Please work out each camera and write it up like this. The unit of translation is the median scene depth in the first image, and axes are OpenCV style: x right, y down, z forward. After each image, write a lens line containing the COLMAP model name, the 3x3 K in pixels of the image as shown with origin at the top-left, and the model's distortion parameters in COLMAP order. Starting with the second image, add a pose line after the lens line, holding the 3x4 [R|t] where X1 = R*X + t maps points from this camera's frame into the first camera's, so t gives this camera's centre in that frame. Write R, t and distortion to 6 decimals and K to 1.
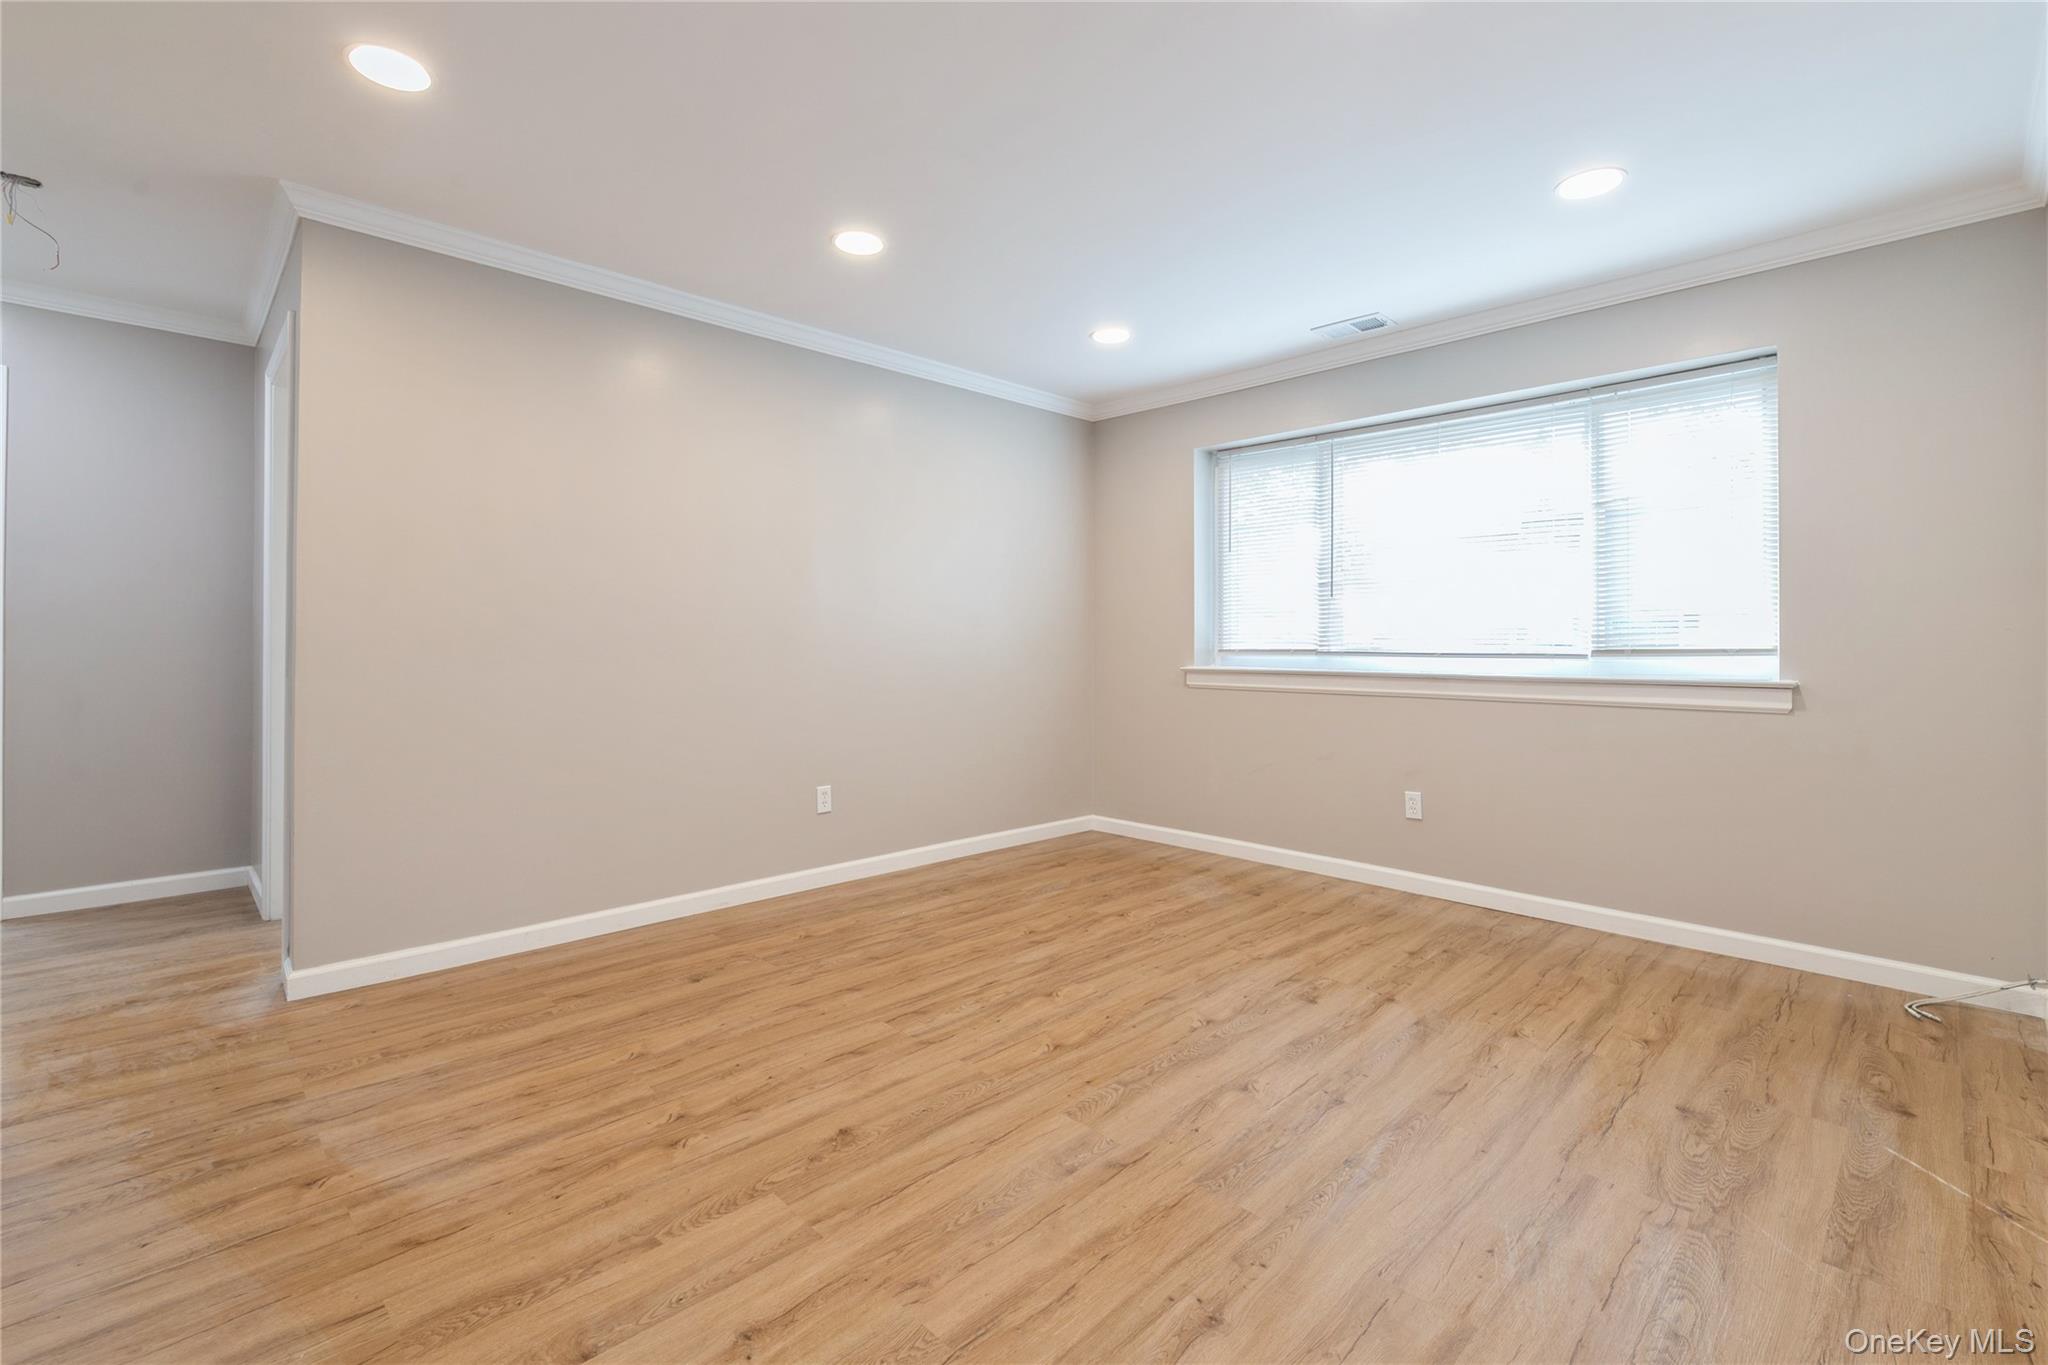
lens RADIAL K [[900.8, 0, 1030.6], [0, 900.8, 633.3], [0, 0, 1]] dist [-0.001820, -0.000407]
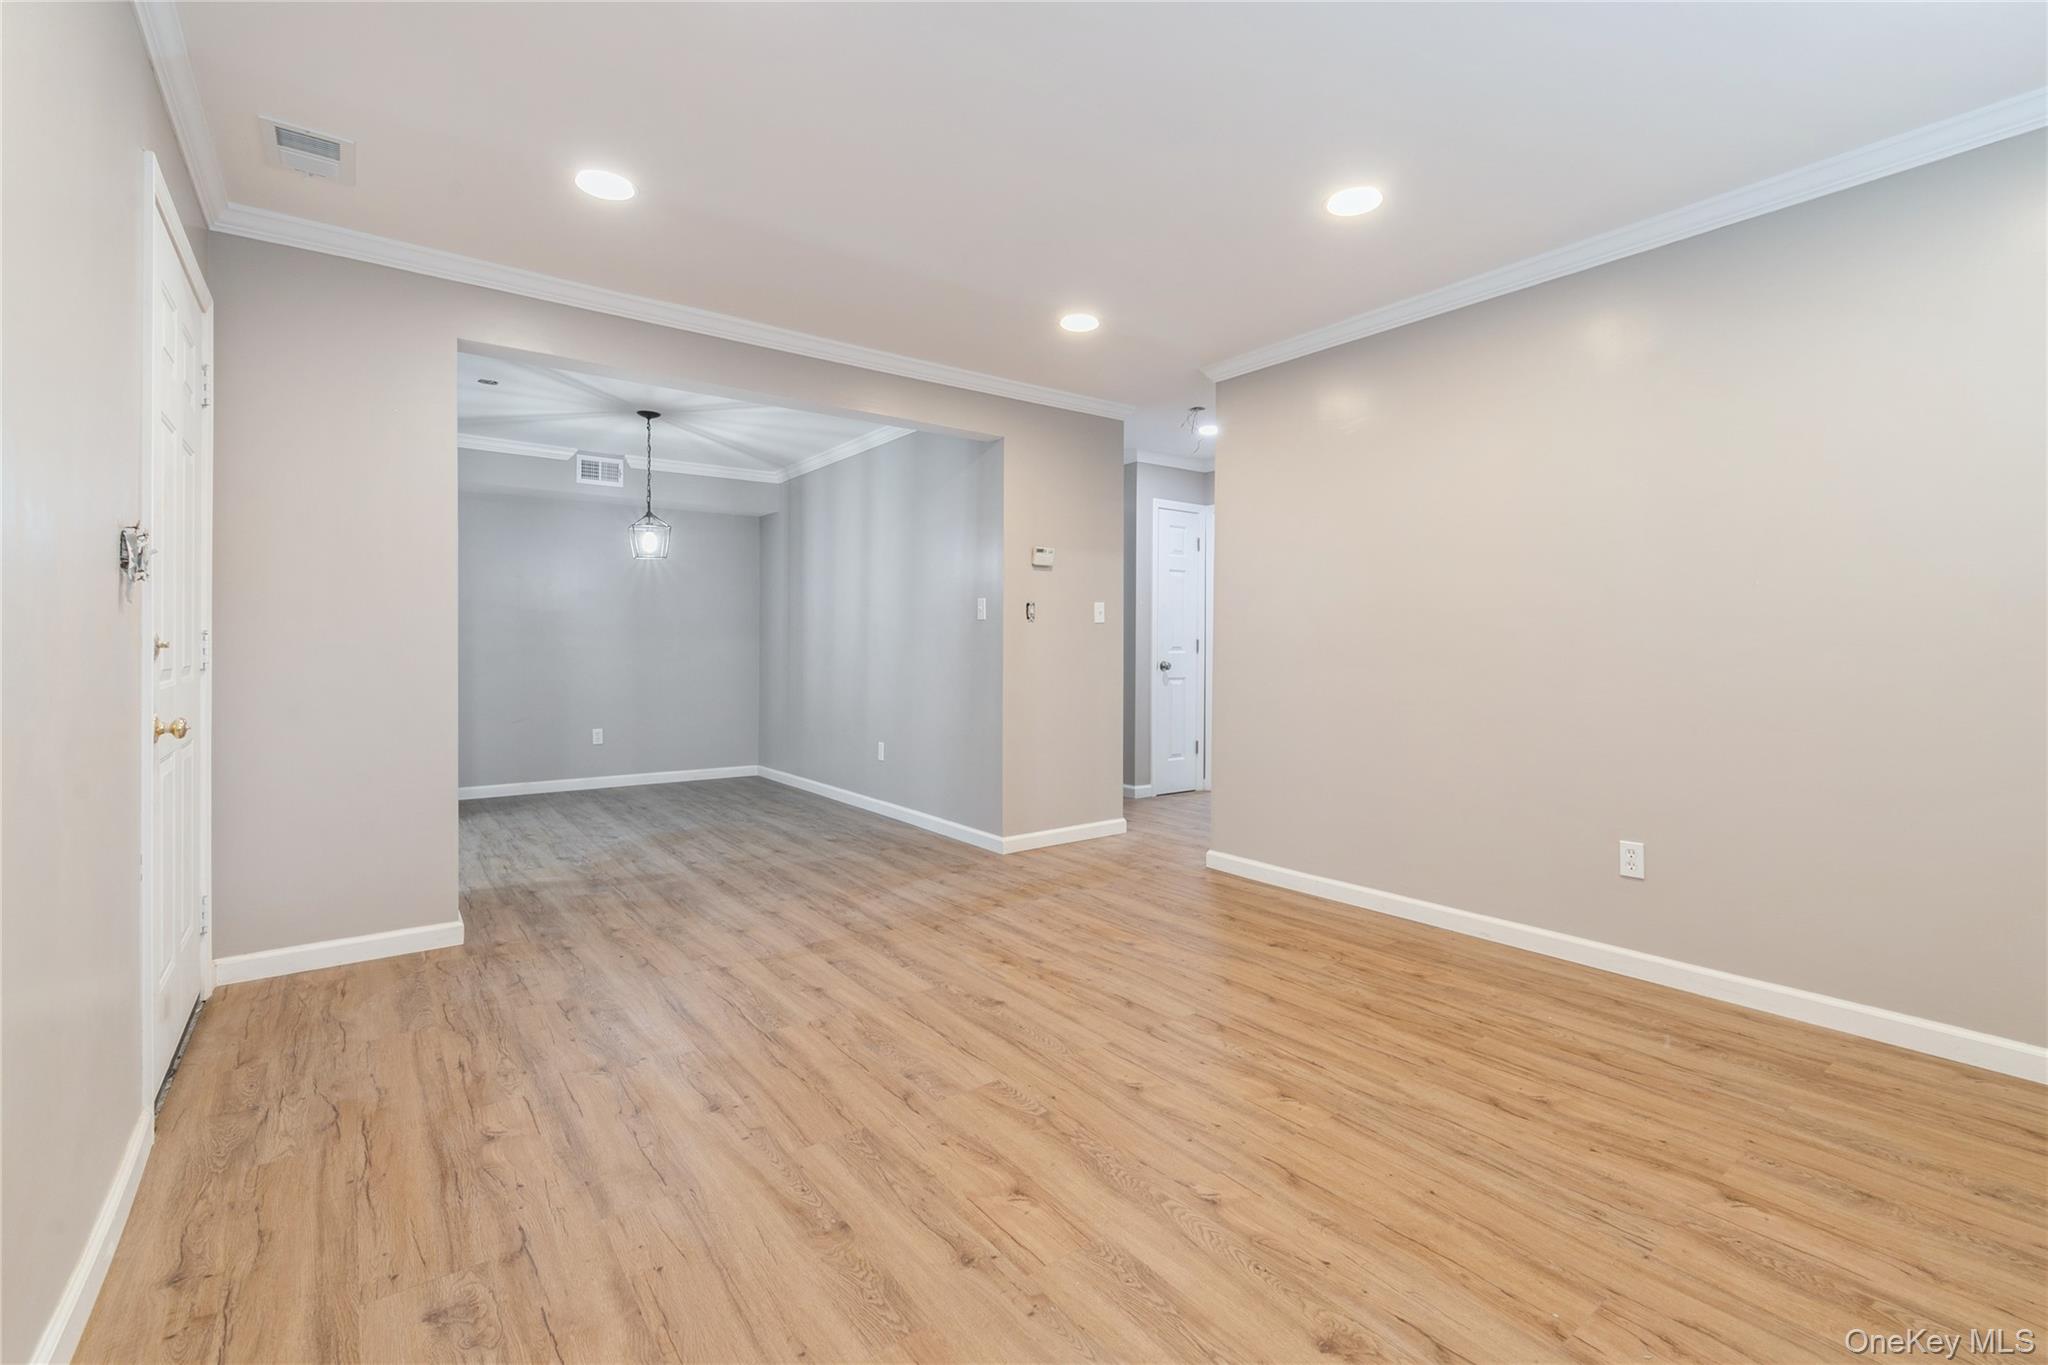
lens RADIAL K [[899.4, 0, 1036.0], [0, 899.4, 658.2], [0, 0, 1]] dist [0.001147, 0.000165]
pose [[-0.128996, 0.008945, -0.991605, 0.831344], [0.009329, 0.999926, 0.007807, 0.013013], [0.991601, -0.008243, -0.129070, 0.899816]]
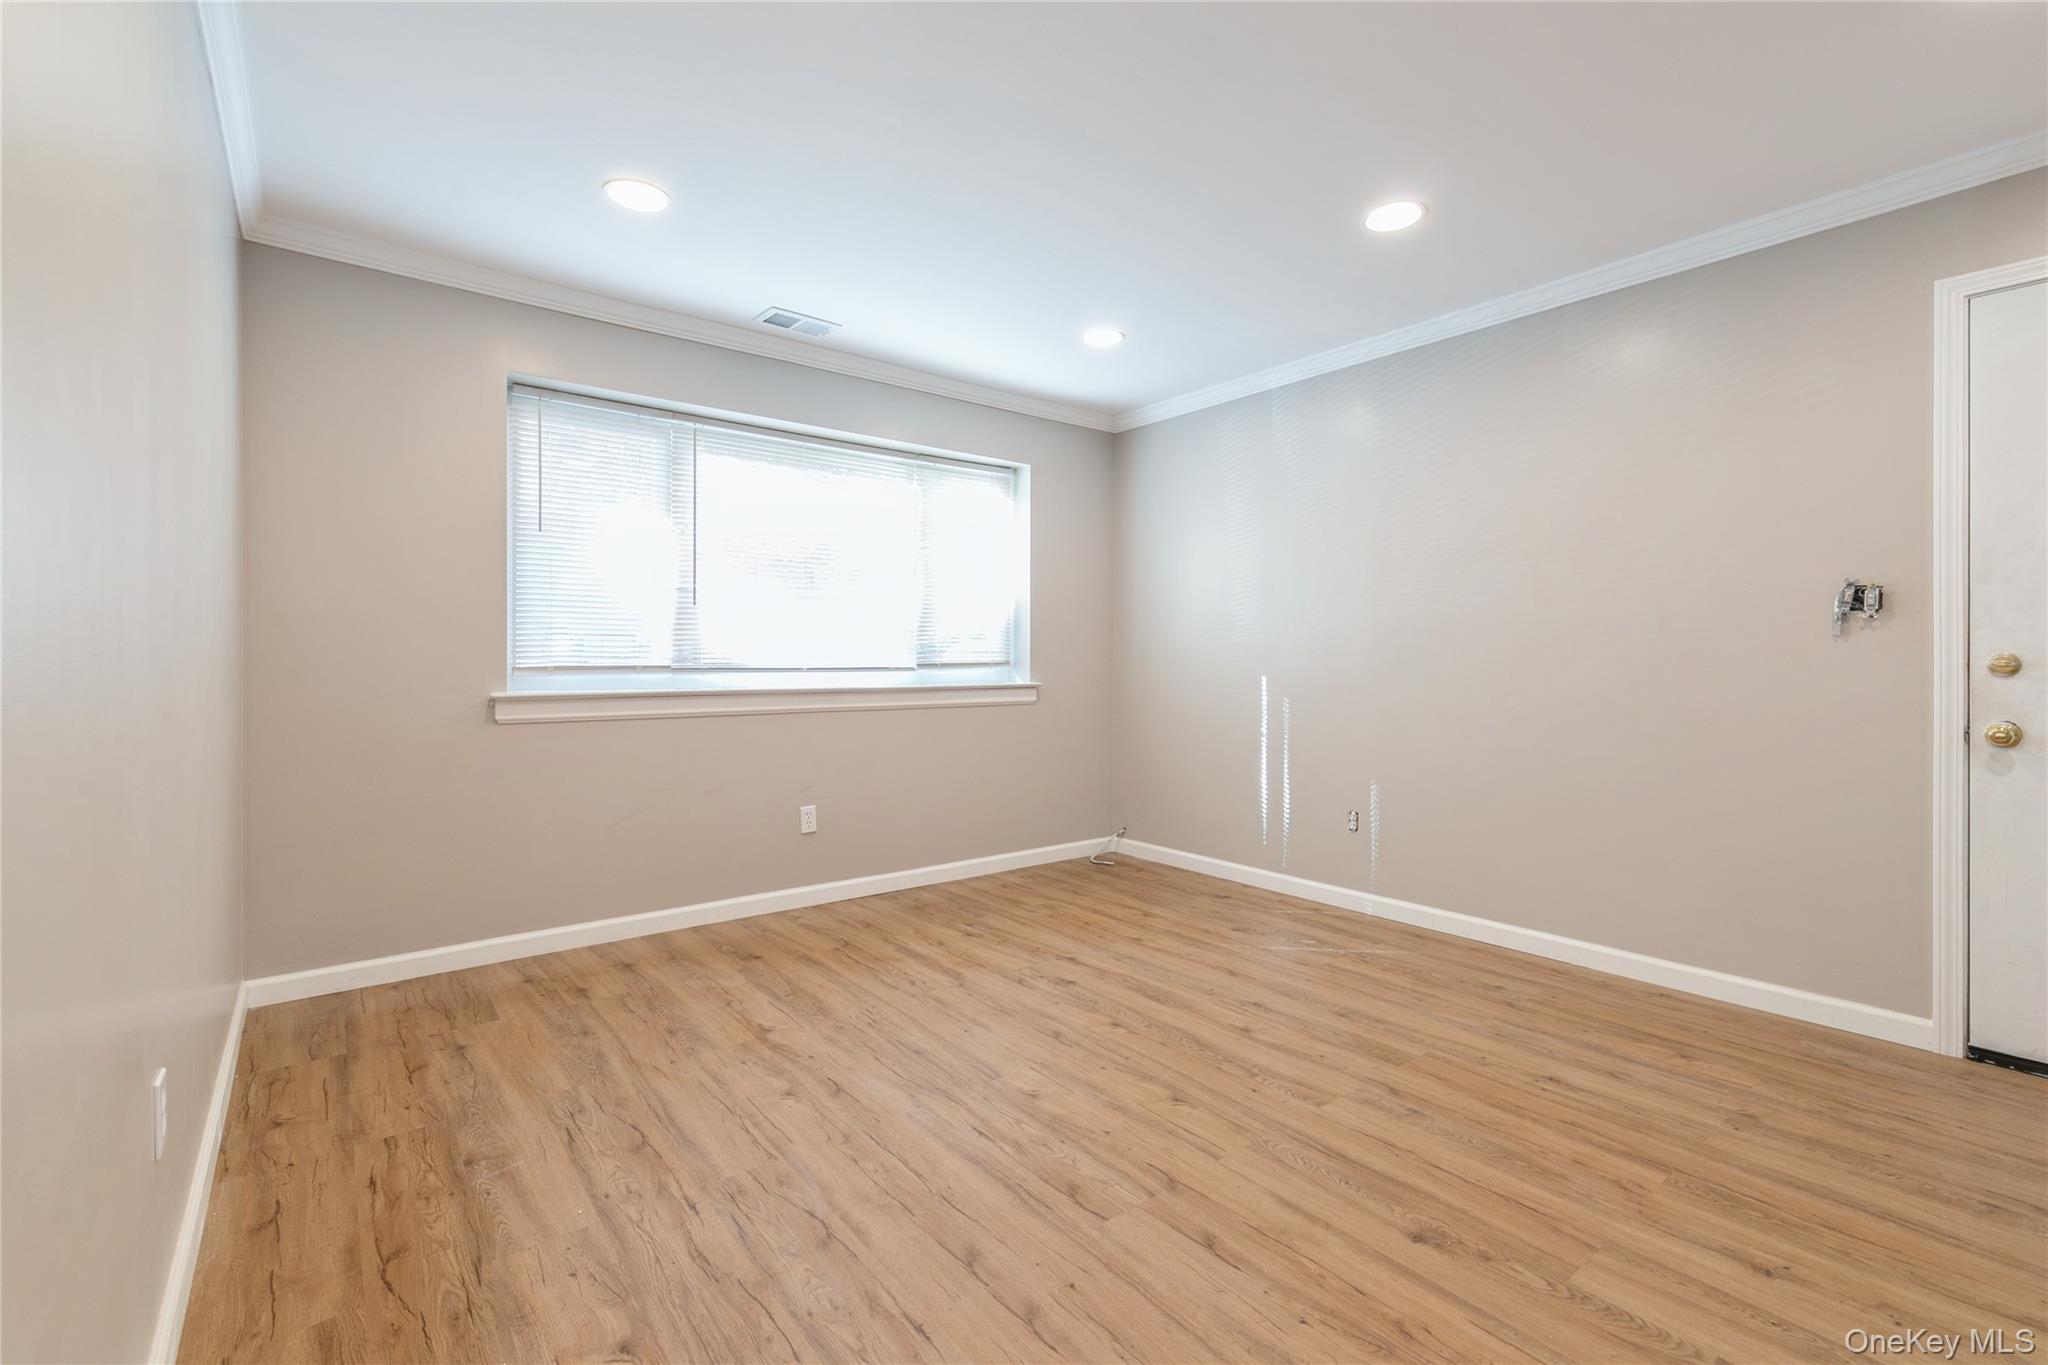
lens RADIAL K [[899.4, 0, 1036.0], [0, 899.4, 658.2], [0, 0, 1]] dist [0.001147, 0.000165]
pose [[0.101271, -0.001059, 0.994858, -0.791767], [-0.013977, 0.999899, 0.002487, 0.006844], [-0.994761, -0.014157, 0.101246, 0.931693]]
